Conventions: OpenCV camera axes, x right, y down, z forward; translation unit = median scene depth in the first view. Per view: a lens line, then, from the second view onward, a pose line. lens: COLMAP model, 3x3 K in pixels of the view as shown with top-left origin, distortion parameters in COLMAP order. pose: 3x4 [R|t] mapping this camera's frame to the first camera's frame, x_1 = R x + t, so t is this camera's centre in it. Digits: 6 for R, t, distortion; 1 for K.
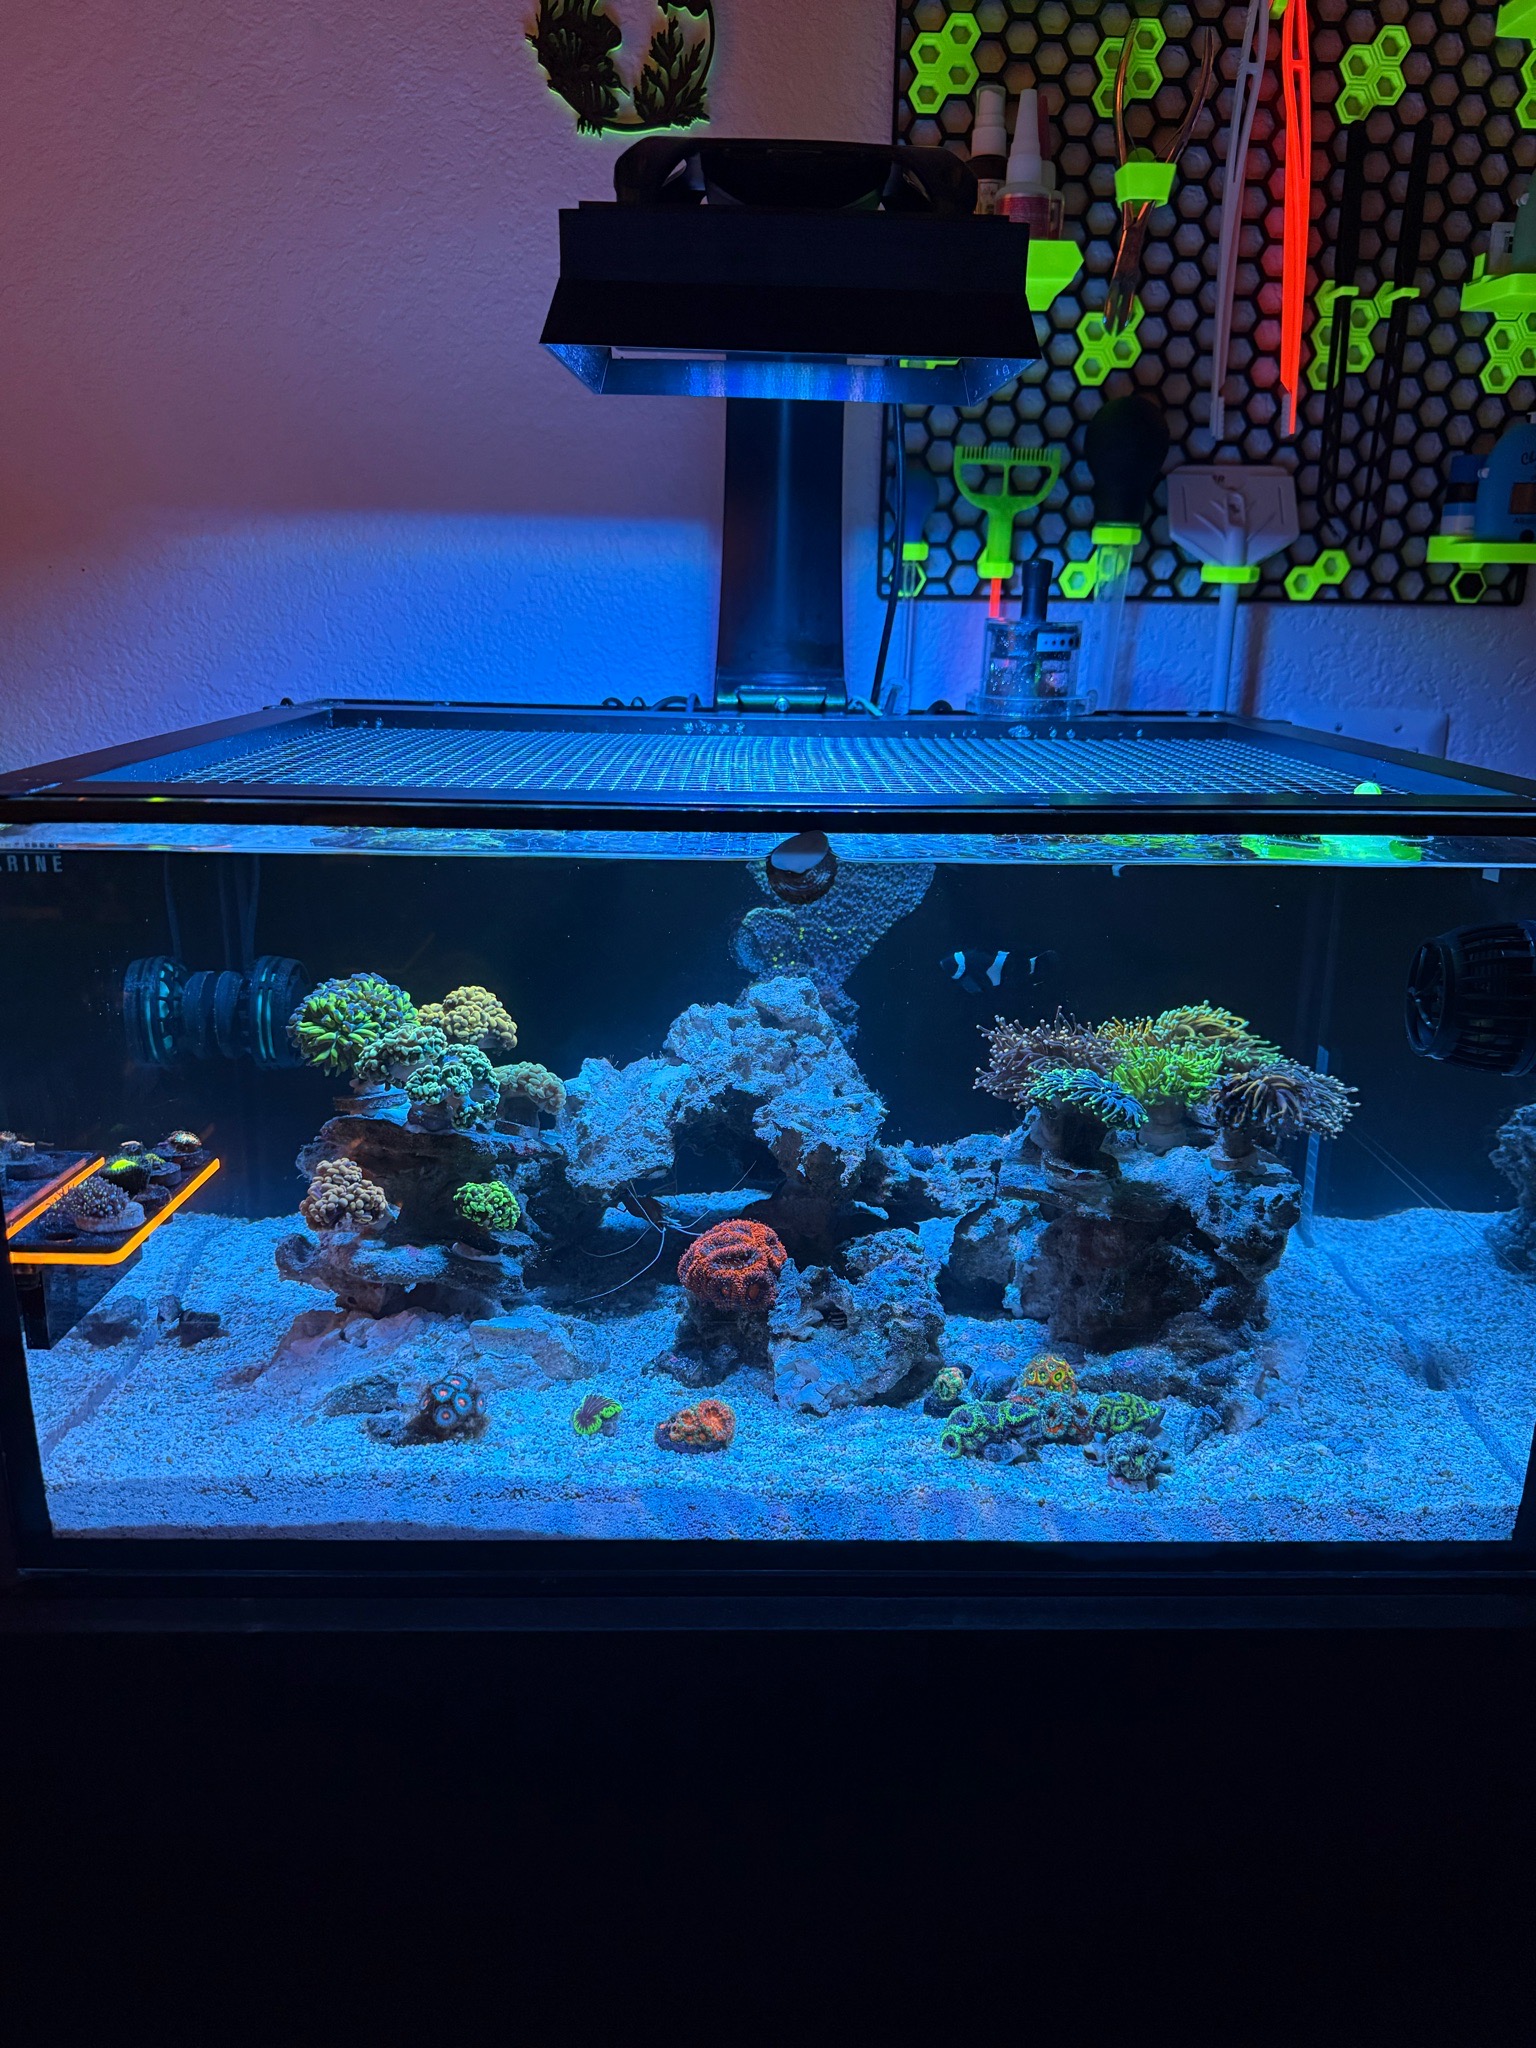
lens RADIAL K [[1489.1, 0, 761.3], [0, 1489.1, 1040.4], [0, 0, 1]] dist [-0.002817, -0.005068]
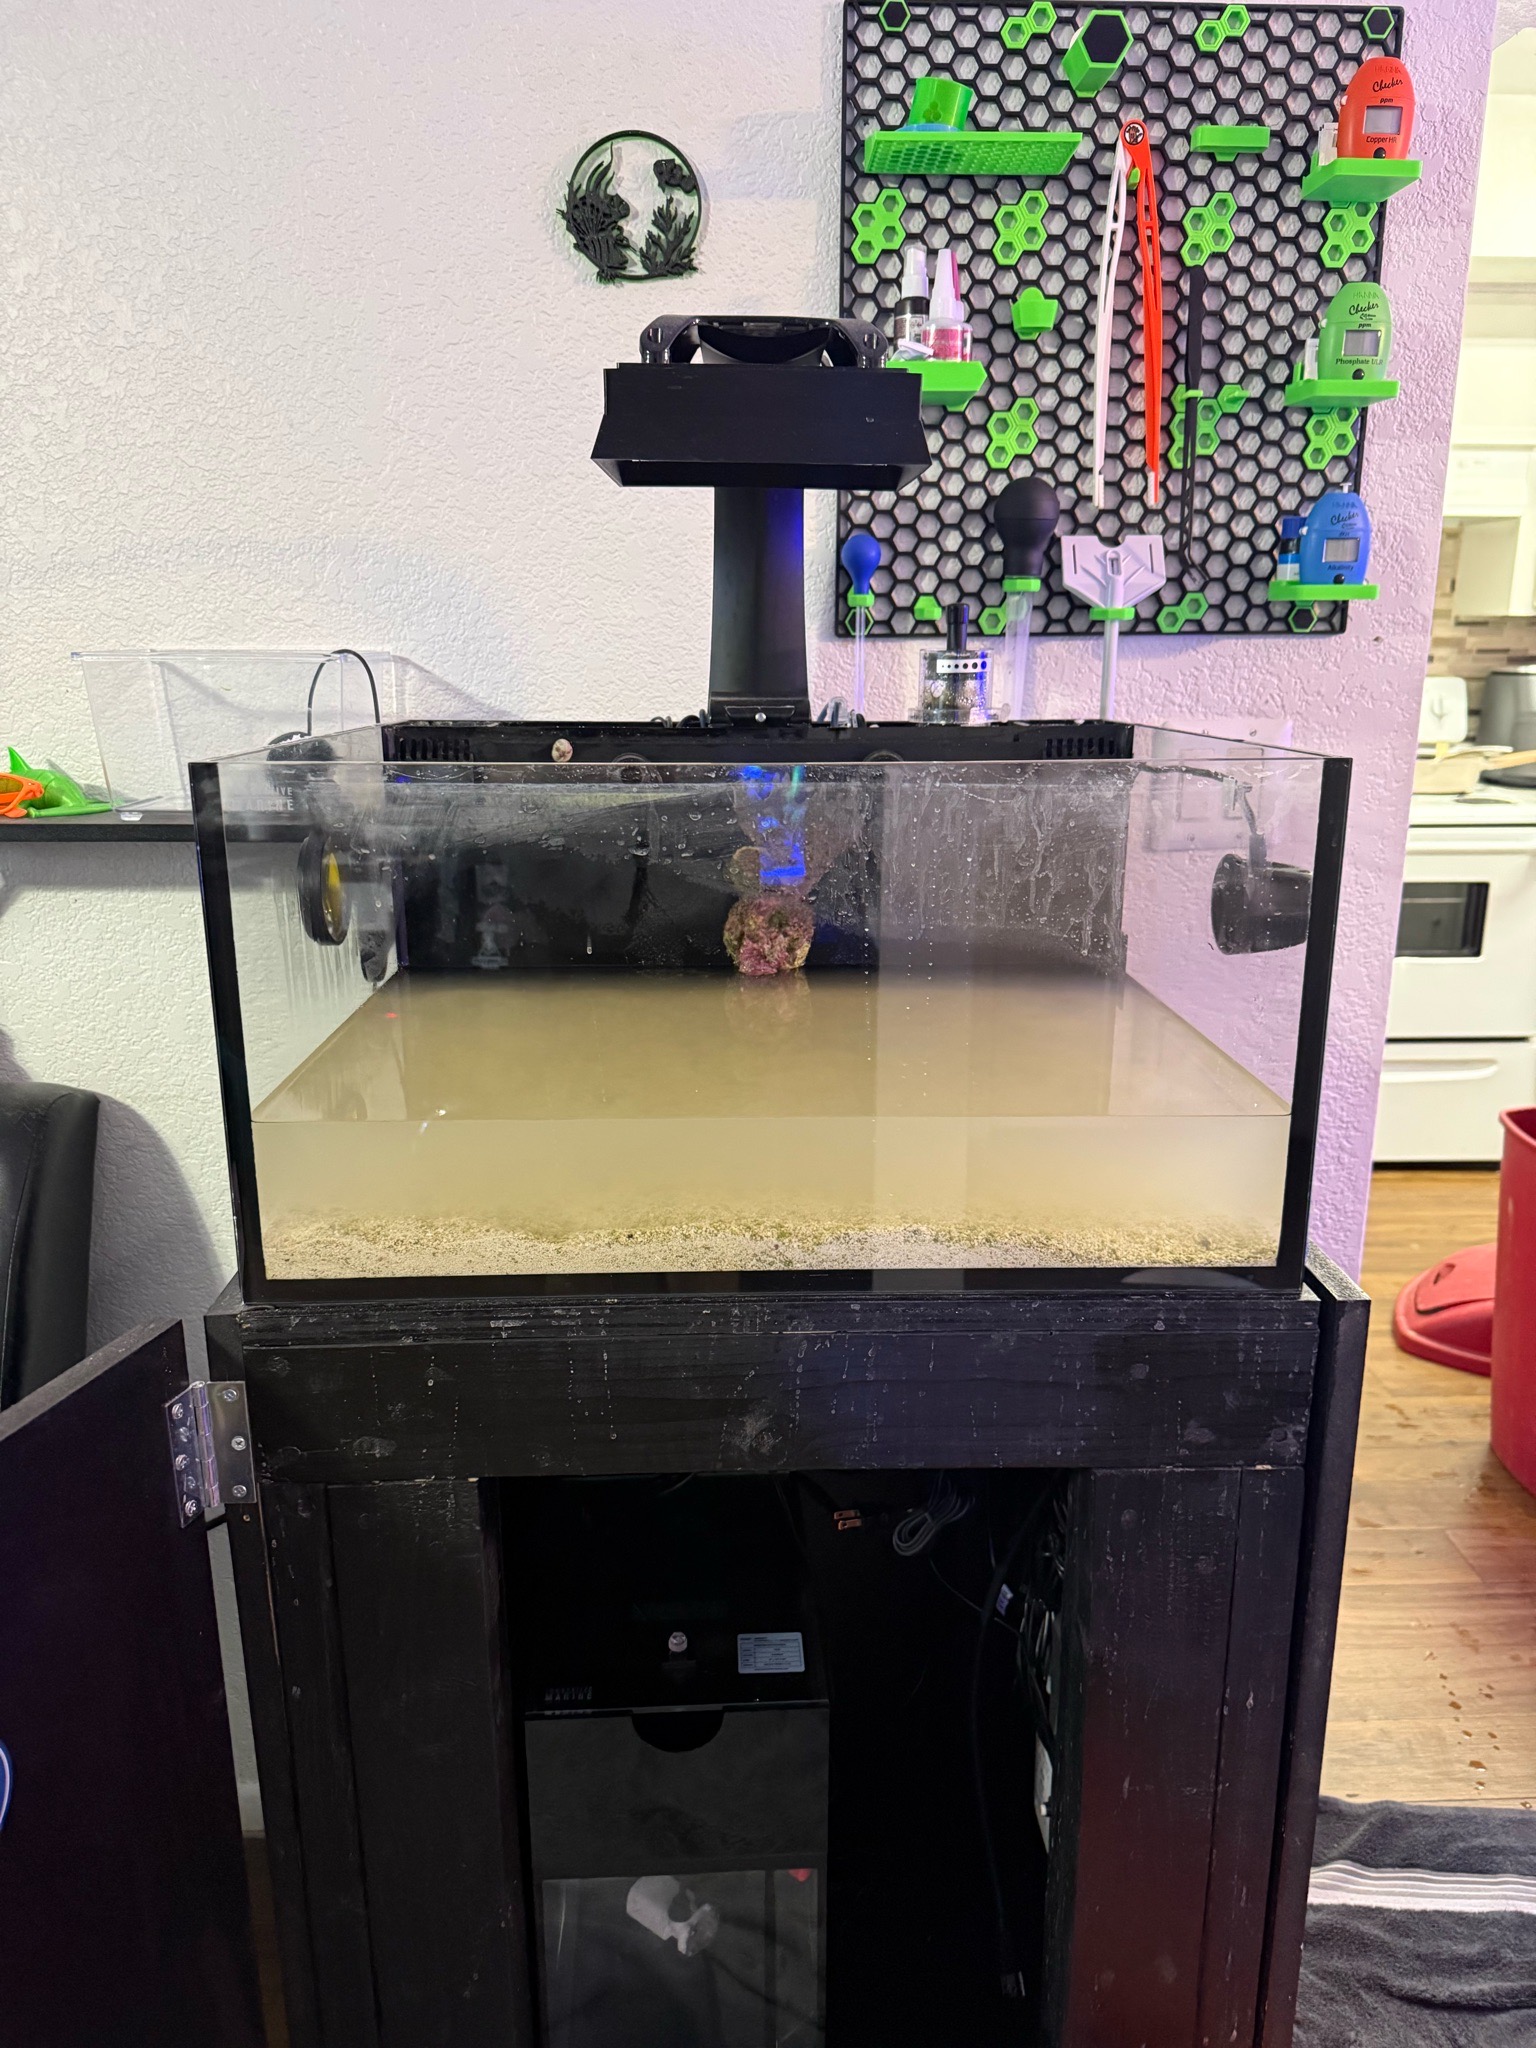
lens RADIAL K [[1387.4, 0, 768.0], [0, 1387.4, 1024.0], [0, 0, 1]] dist [-0.000995, 0.001456]
pose [[0.999625, -0.022985, 0.014876, -0.007666], [0.023260, 0.999558, -0.018541, 0.057162], [-0.014444, 0.018880, 0.999717, -0.190764]]
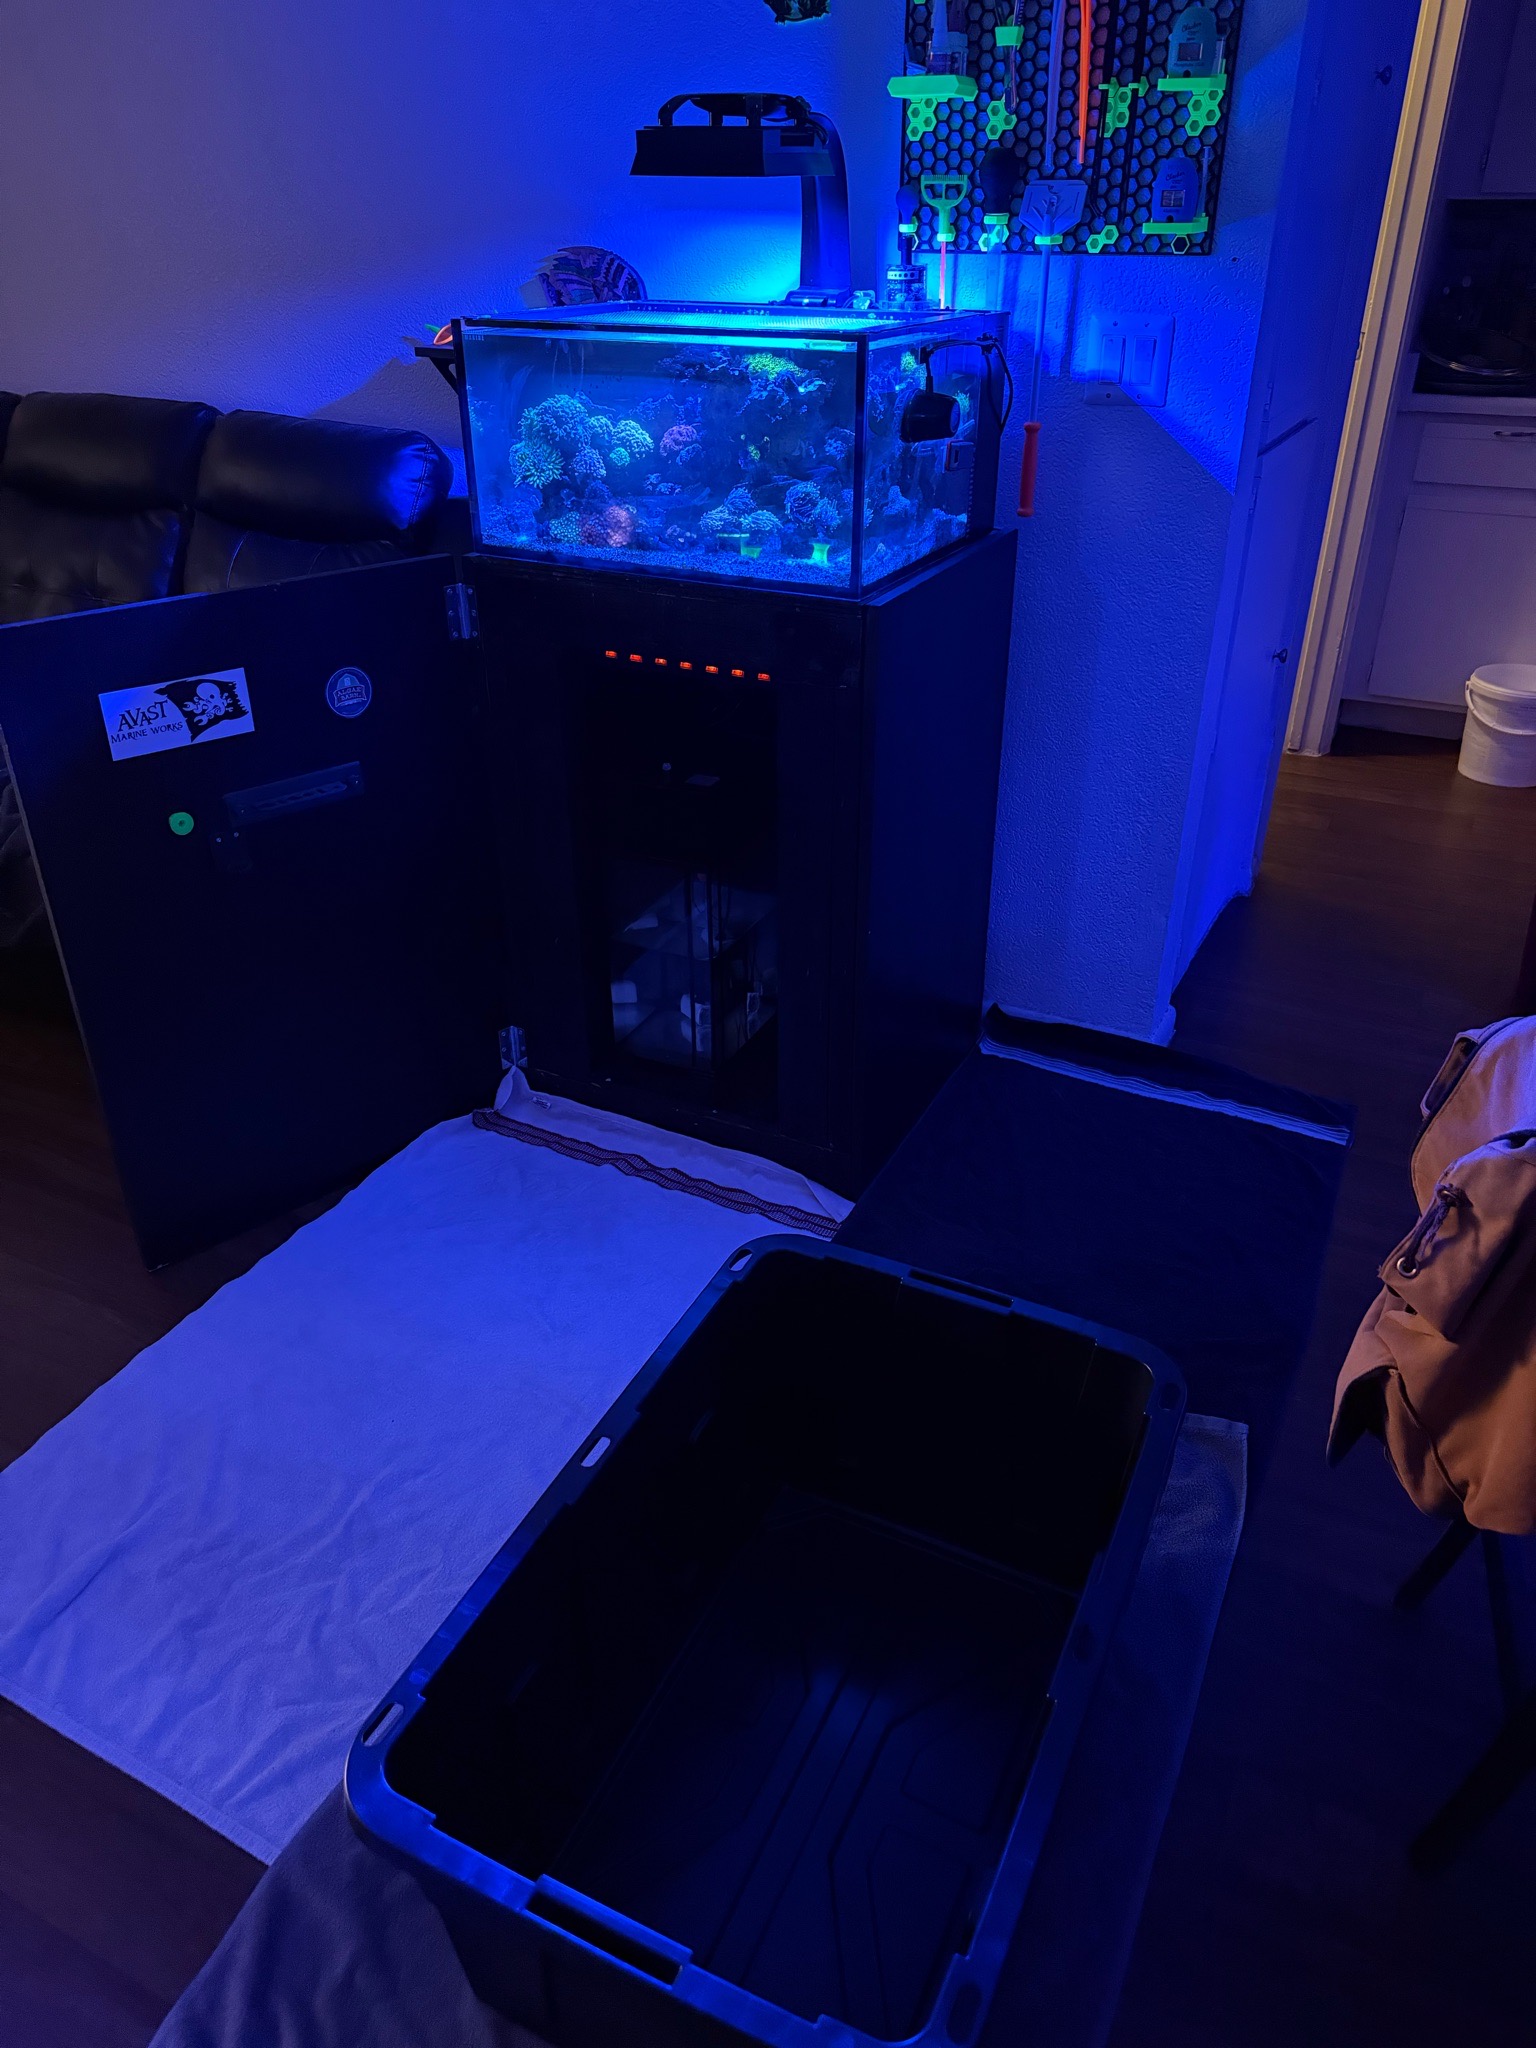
lens RADIAL K [[1489.1, 0, 761.3], [0, 1489.1, 1040.4], [0, 0, 1]] dist [-0.002817, -0.005068]
pose [[0.874201, 0.226090, -0.429717, 1.153266], [-0.123079, 0.959258, 0.254315, 0.279154], [0.469707, -0.169433, 0.866411, -1.180218]]
